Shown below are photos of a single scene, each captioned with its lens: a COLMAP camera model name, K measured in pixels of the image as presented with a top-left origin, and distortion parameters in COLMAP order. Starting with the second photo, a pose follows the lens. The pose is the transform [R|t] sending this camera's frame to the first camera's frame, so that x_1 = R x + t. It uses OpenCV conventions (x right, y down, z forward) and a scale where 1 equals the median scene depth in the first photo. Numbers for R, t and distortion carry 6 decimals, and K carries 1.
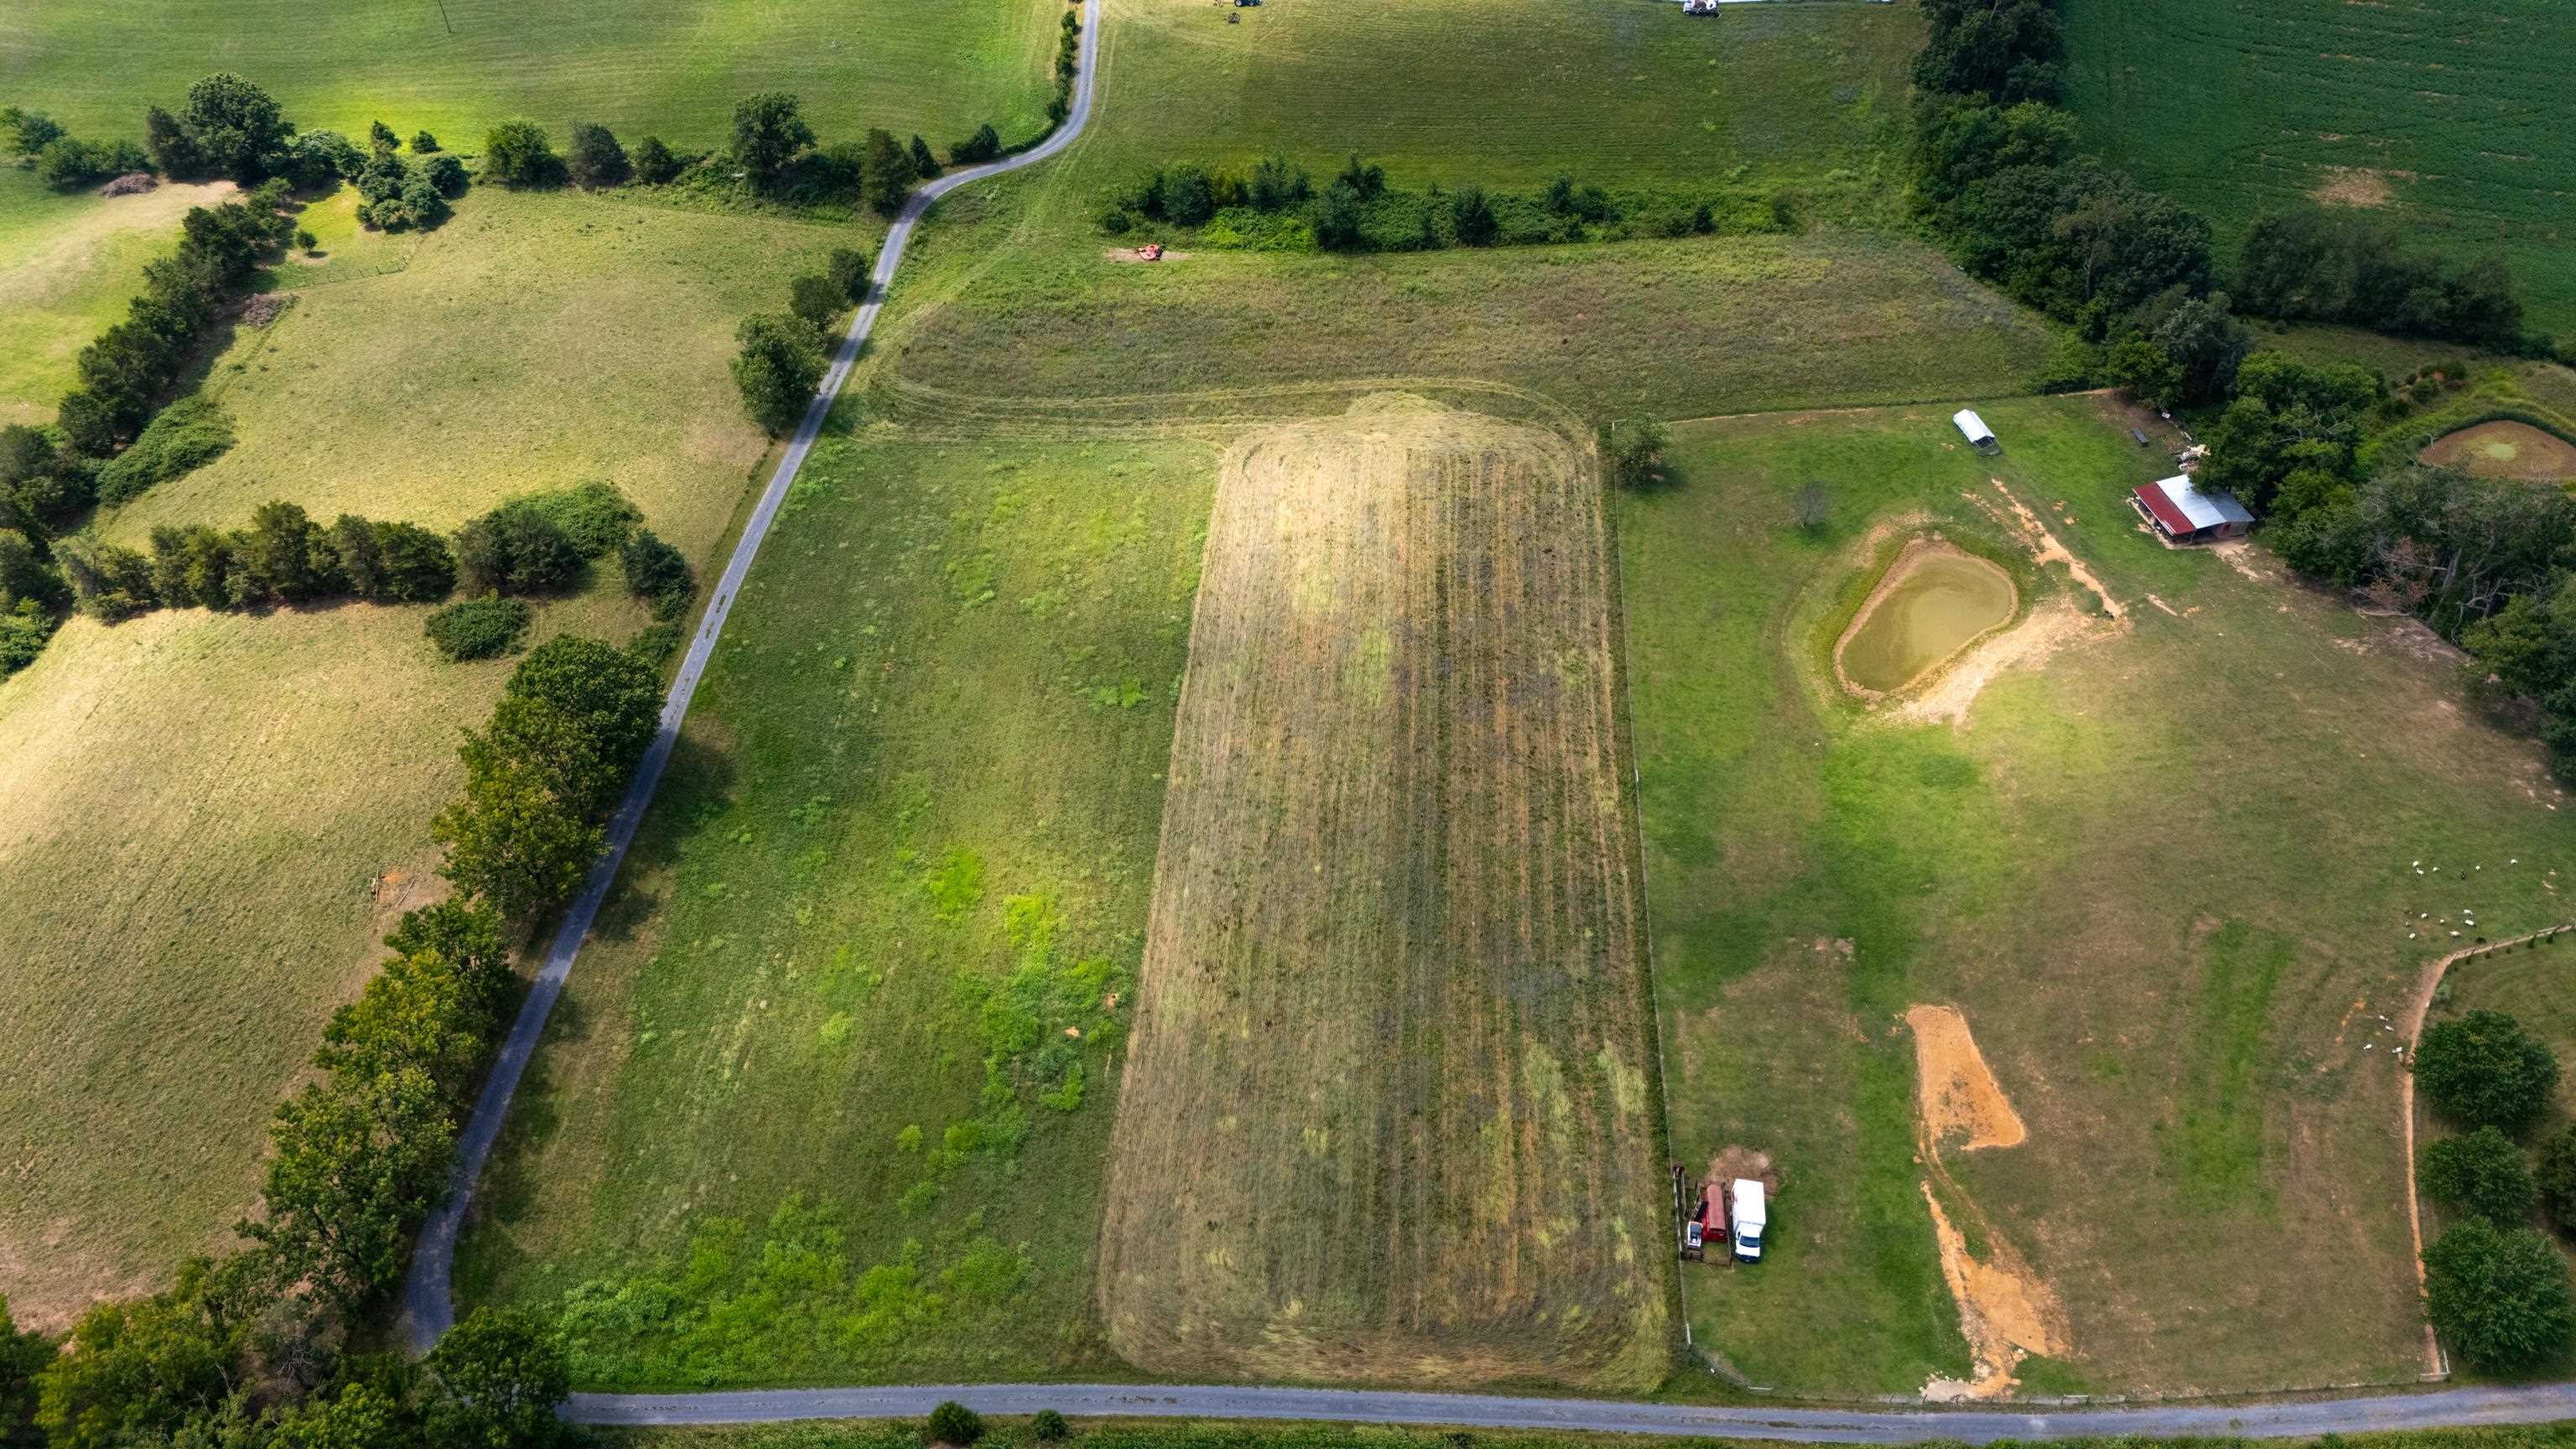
lens RADIAL K [[1900.9, 0, 1292.3], [0, 1900.9, 720.9], [0, 0, 1]] dist [0.078457, -0.077732]
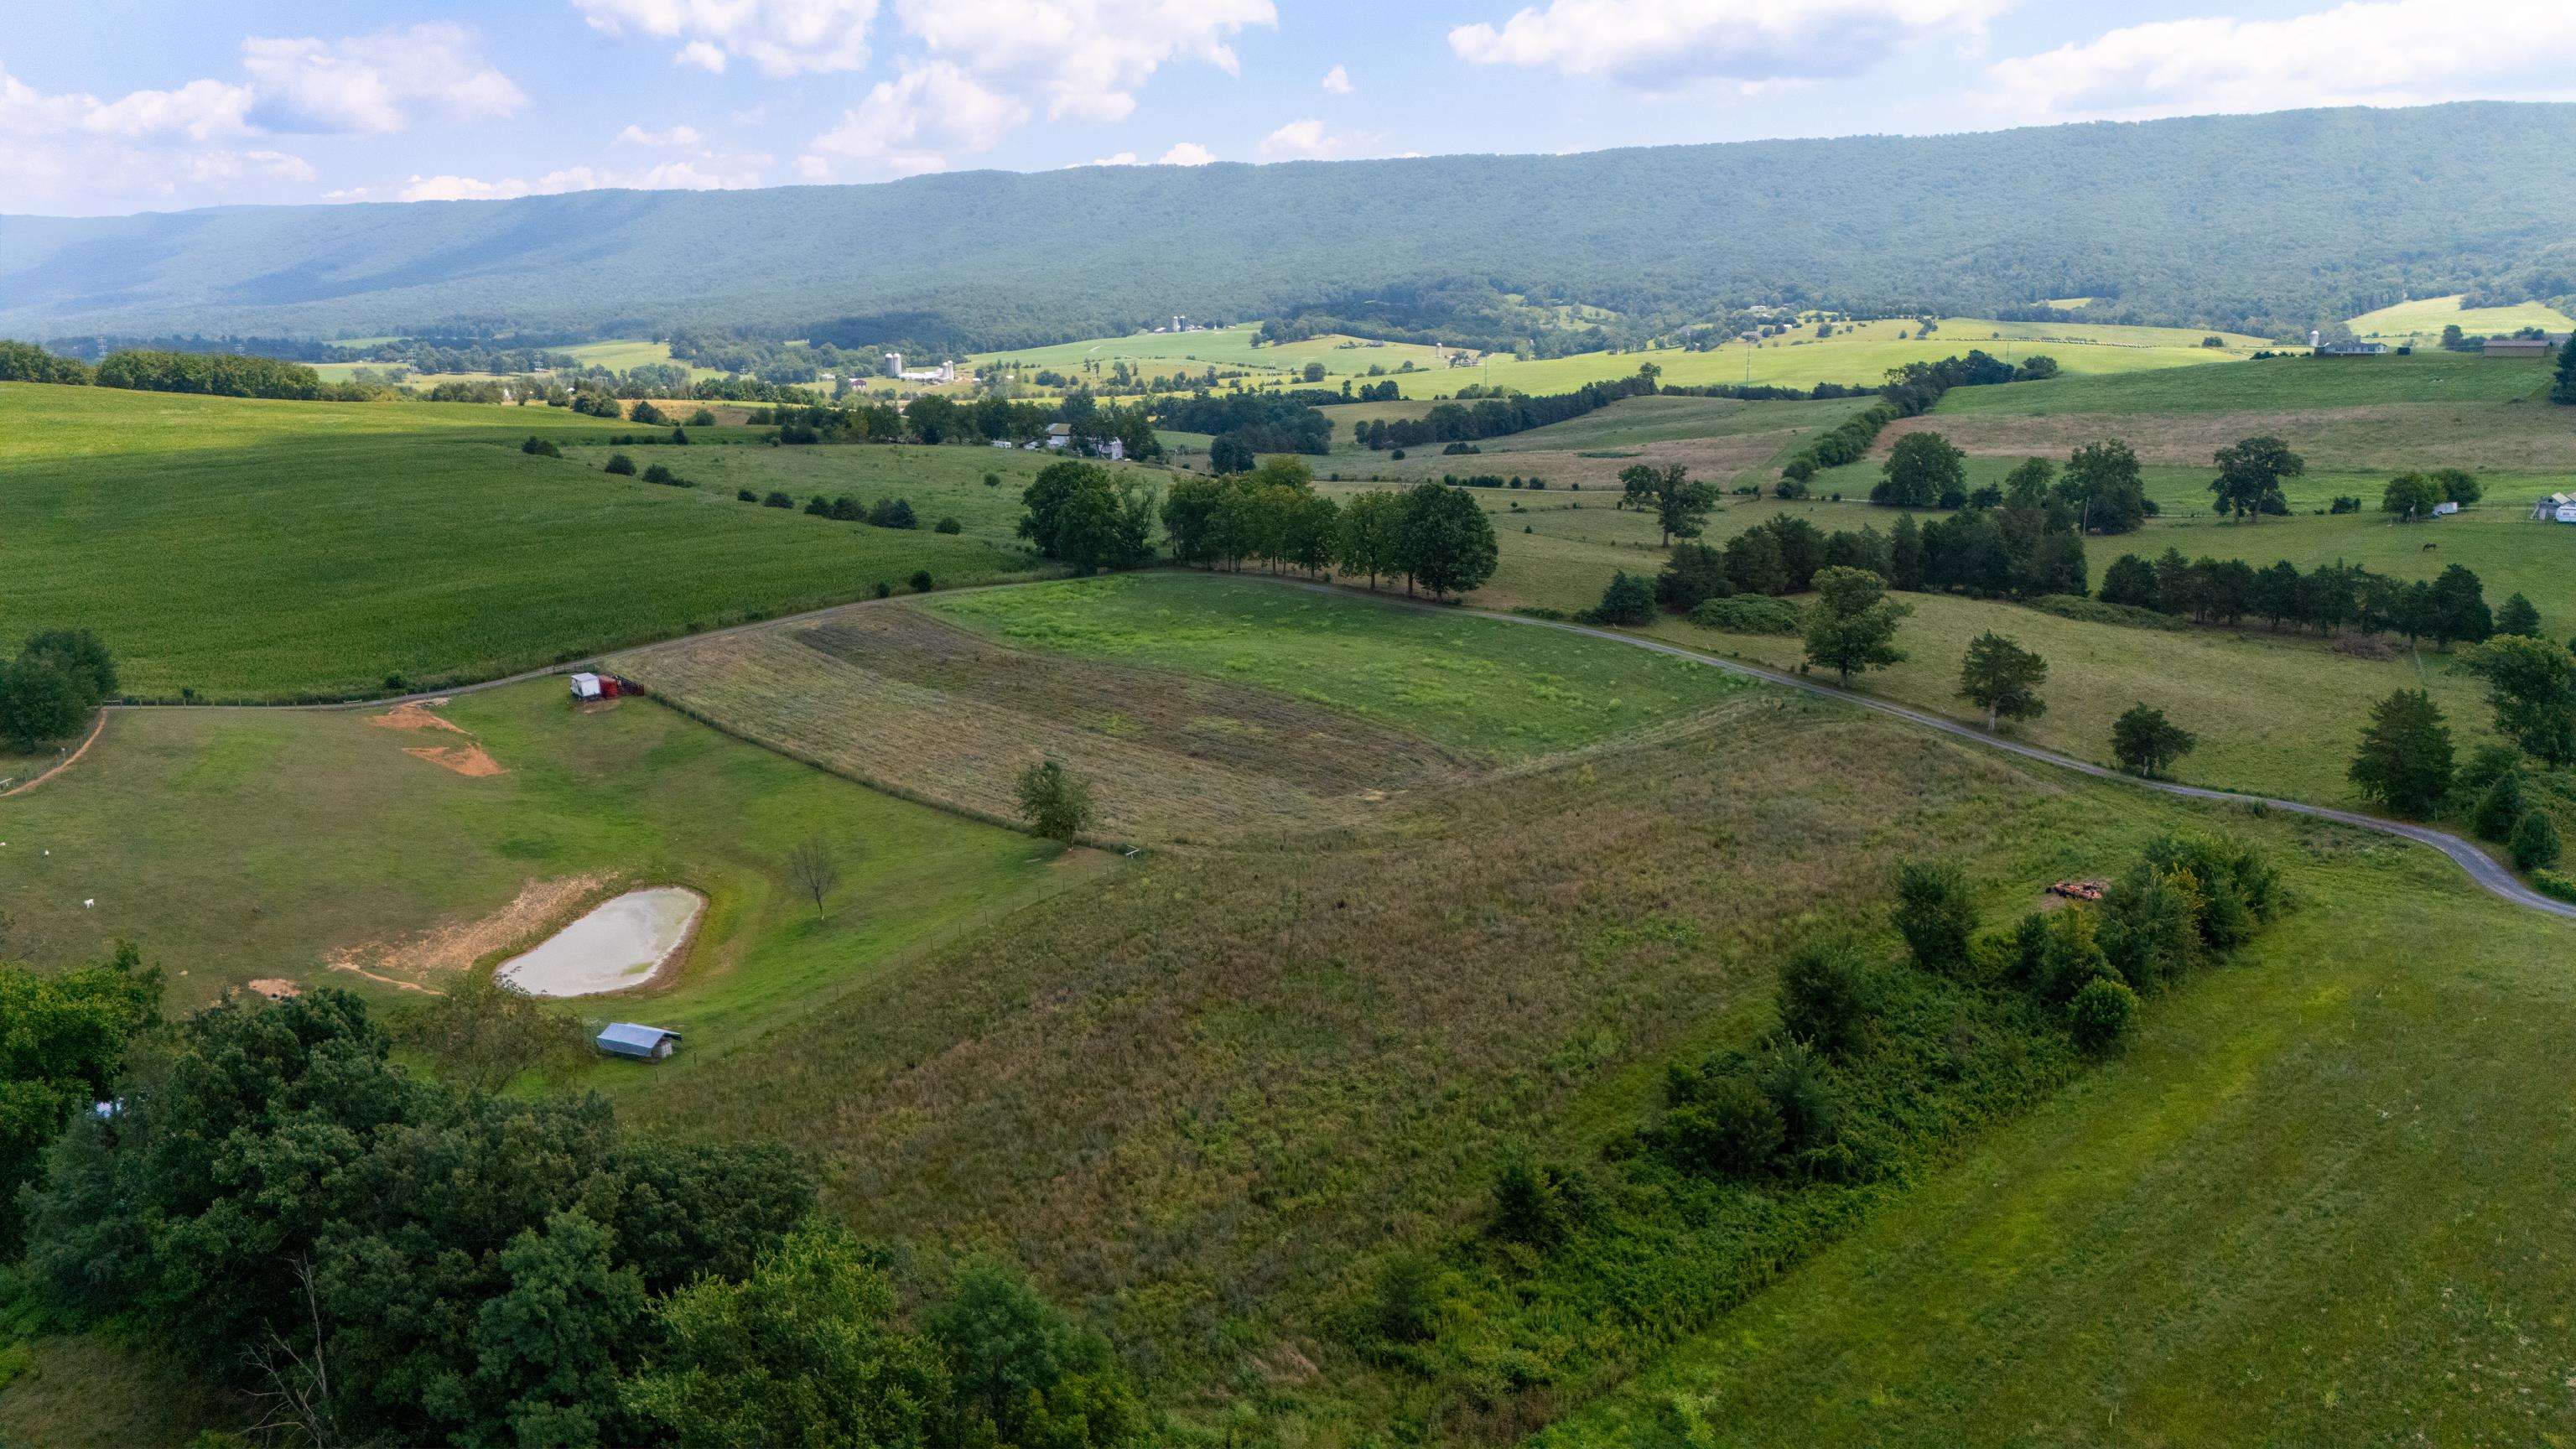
lens RADIAL K [[1900.9, 0, 1281.1], [0, 1900.9, 728.6], [0, 0, 1]] dist [0.078457, -0.077732]
pose [[-0.719052, 0.183420, -0.670315, 0.651199], [-0.459863, 0.597590, 0.656819, -0.733025], [0.521048, 0.780540, -0.345350, 1.381979]]
